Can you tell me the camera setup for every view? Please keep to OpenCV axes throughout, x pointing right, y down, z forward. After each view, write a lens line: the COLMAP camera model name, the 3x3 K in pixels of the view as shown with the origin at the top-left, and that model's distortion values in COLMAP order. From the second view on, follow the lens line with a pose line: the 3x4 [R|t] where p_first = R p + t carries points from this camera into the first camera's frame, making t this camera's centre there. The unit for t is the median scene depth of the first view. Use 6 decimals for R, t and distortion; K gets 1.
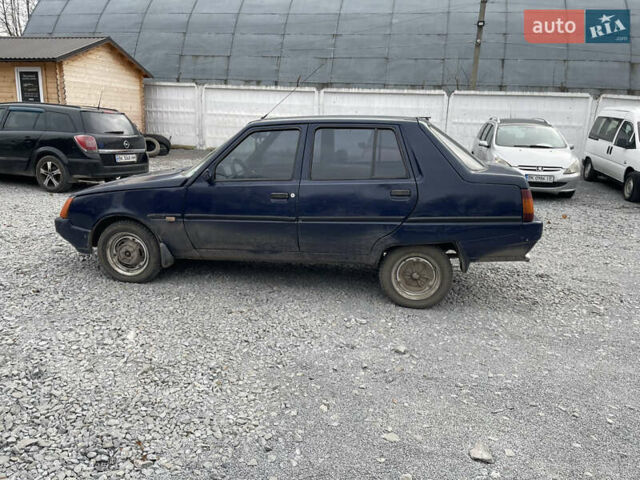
lens RADIAL K [[490.8, 0, 320.0], [0, 490.8, 240.0], [0, 0, 1]] dist [0.065437, -0.104489]
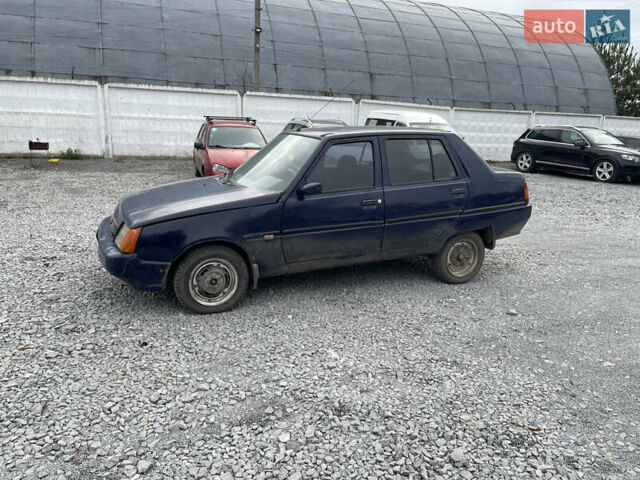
lens RADIAL K [[484.2, 0, 324.4], [0, 484.2, 238.5], [0, 0, 1]] dist [0.063443, -0.089160]
pose [[0.832856, -0.128586, 0.538345, -0.278972], [0.122380, 0.991348, 0.047457, -0.027562], [-0.539790, 0.026358, 0.841387, 0.057116]]
